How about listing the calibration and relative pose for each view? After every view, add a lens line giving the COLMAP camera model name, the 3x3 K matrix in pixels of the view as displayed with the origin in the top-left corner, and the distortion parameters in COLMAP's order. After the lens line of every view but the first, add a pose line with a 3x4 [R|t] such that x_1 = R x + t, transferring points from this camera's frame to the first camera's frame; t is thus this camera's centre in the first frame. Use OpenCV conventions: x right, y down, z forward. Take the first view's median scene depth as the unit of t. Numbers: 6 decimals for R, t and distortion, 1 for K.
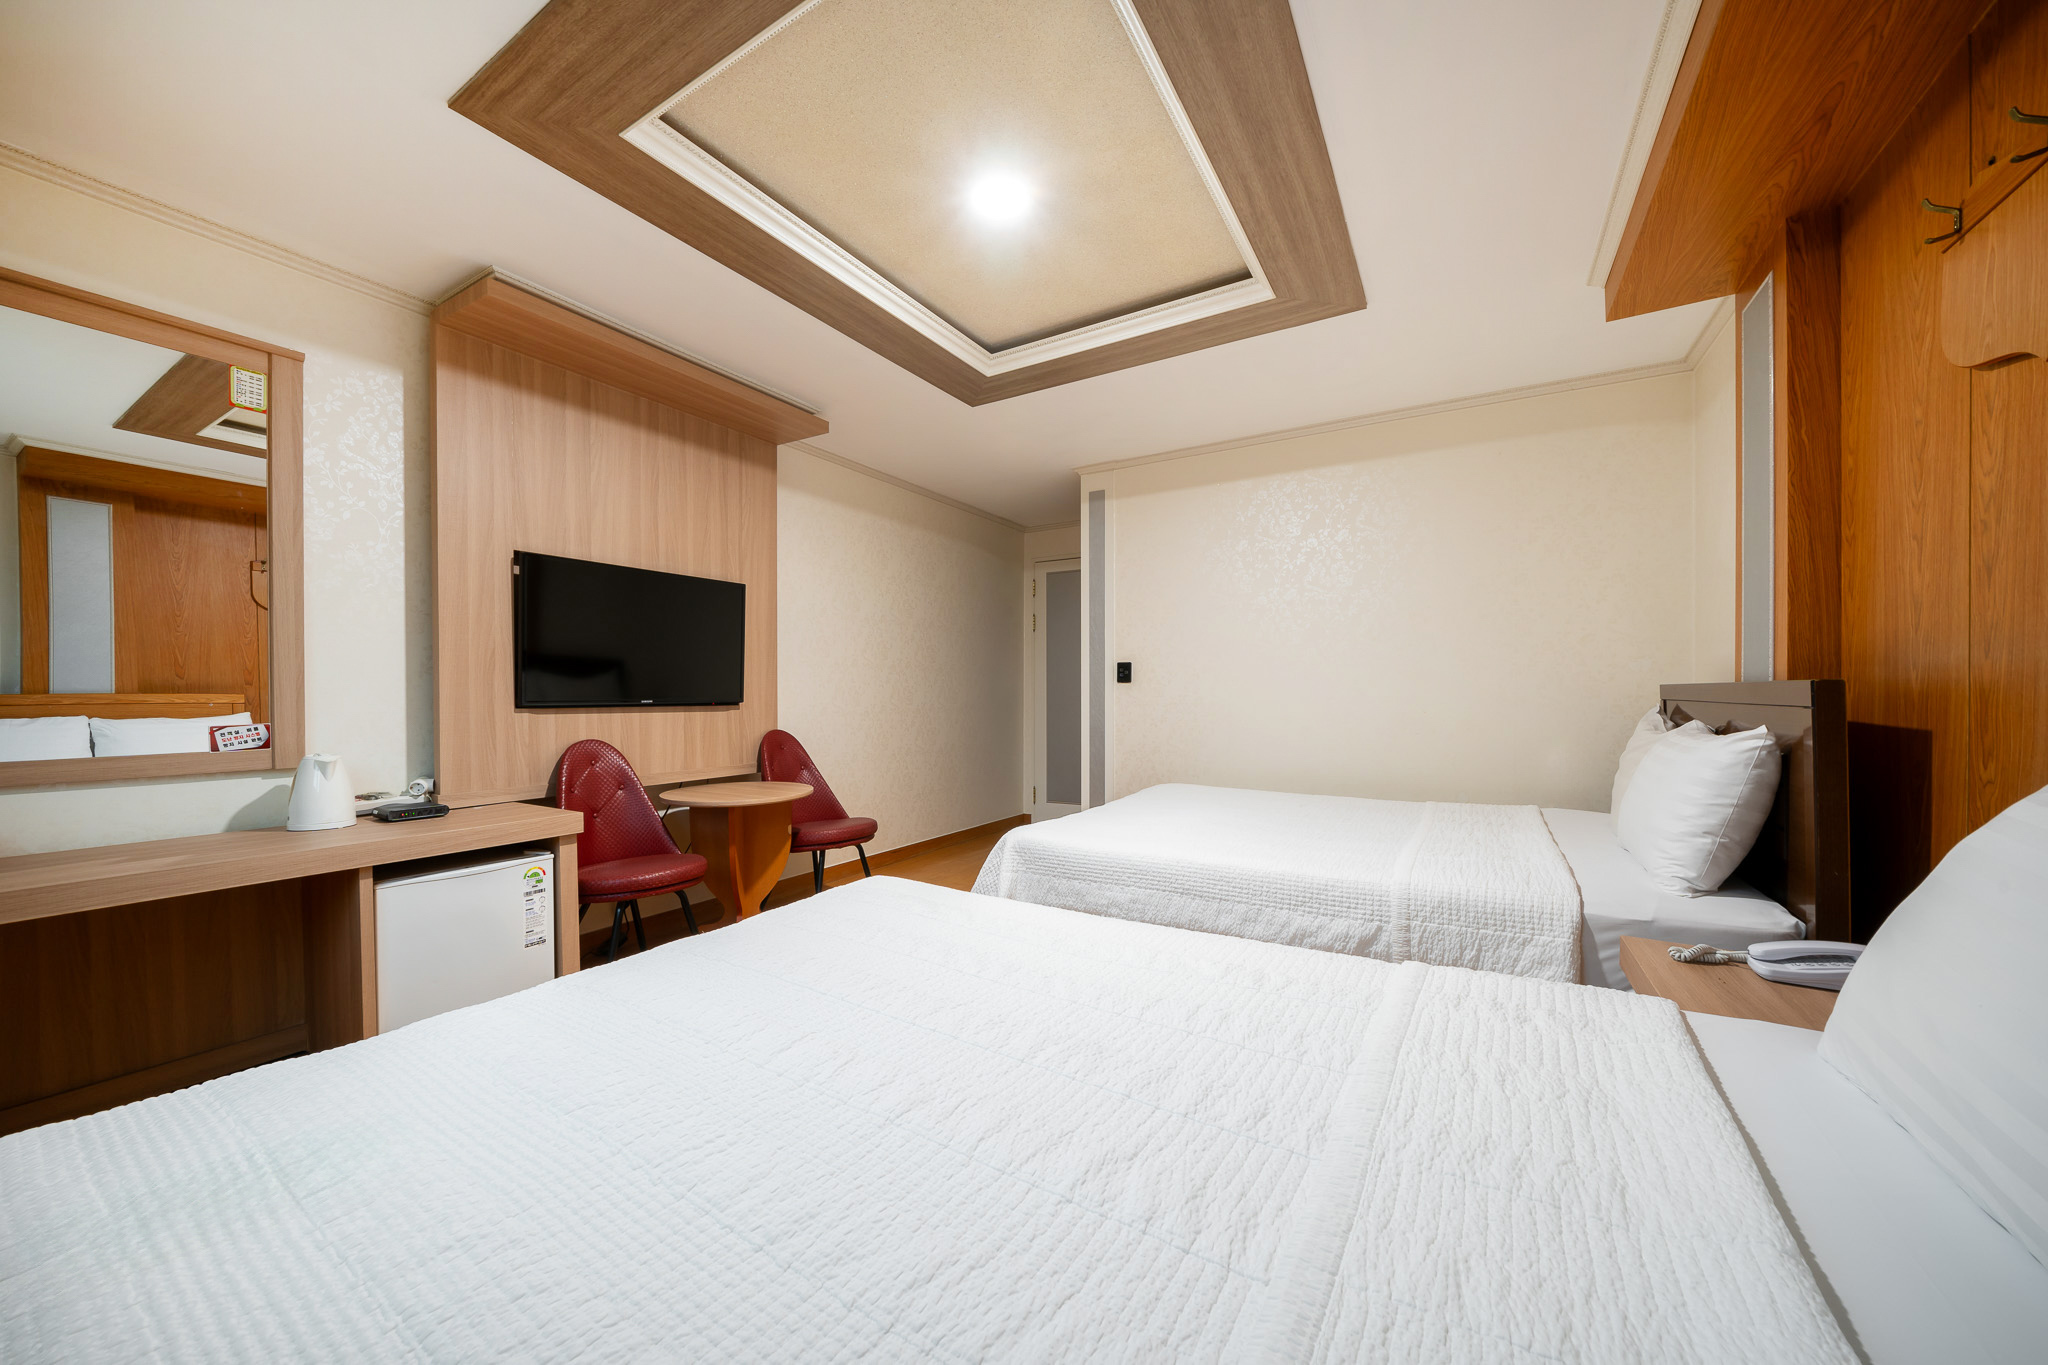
lens RADIAL K [[712.8, 0, 1004.3], [0, 712.8, 693.3], [0, 0, 1]] dist [-0.005707, 0.000137]
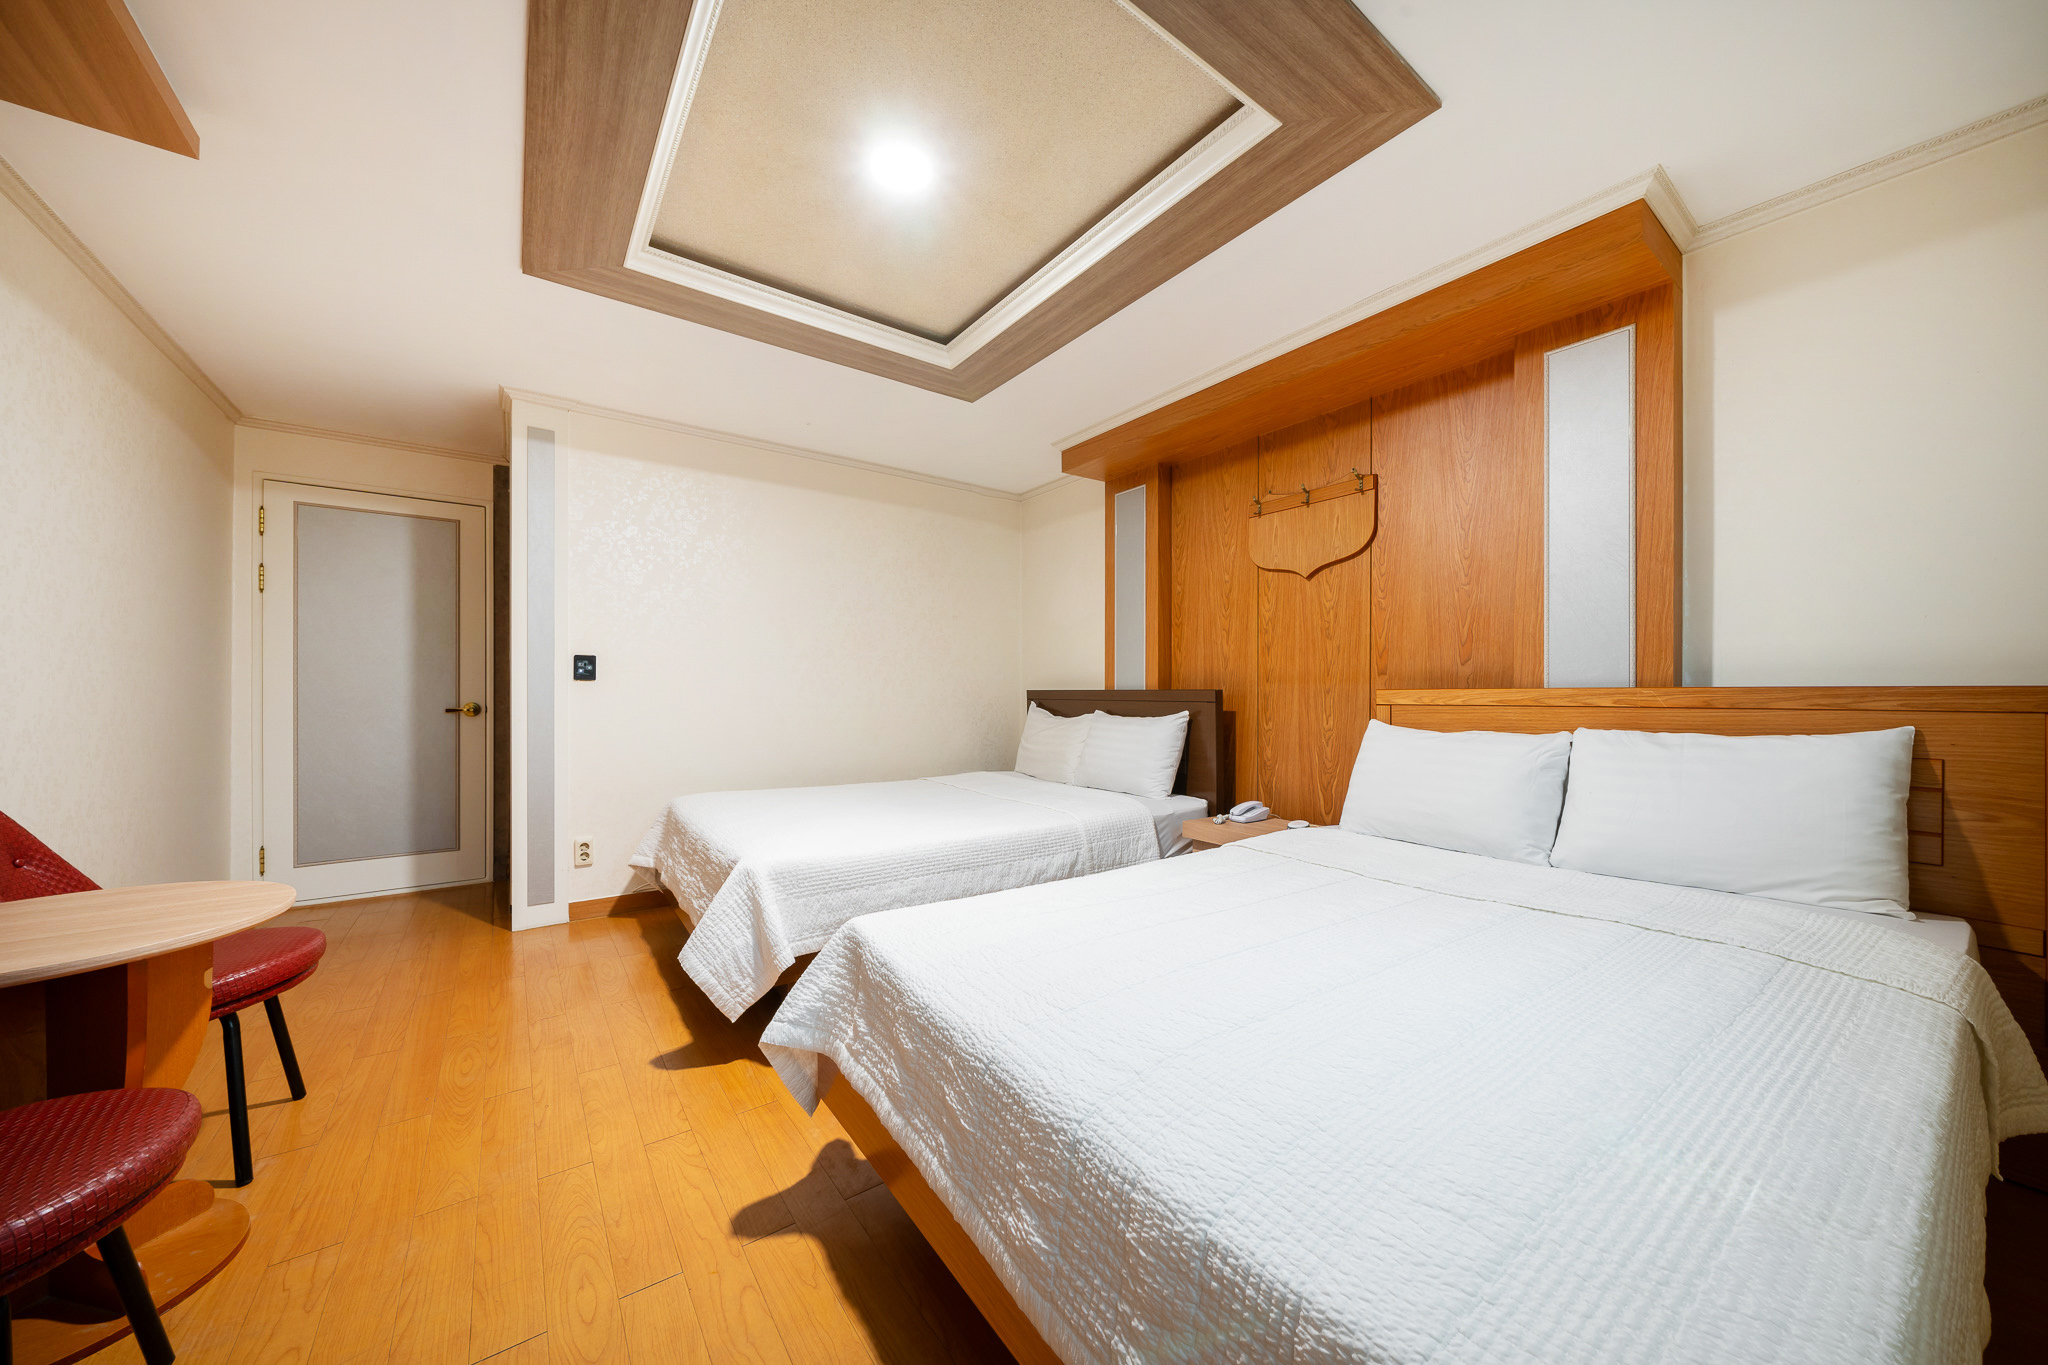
lens RADIAL K [[712.8, 0, 1030.6], [0, 712.8, 693.1], [0, 0, 1]] dist [-0.005707, 0.000137]
pose [[0.381017, 0.006266, 0.924547, -0.856851], [-0.004020, 0.999979, -0.005120, 0.003787], [-0.924559, -0.001766, 0.381034, 0.513197]]
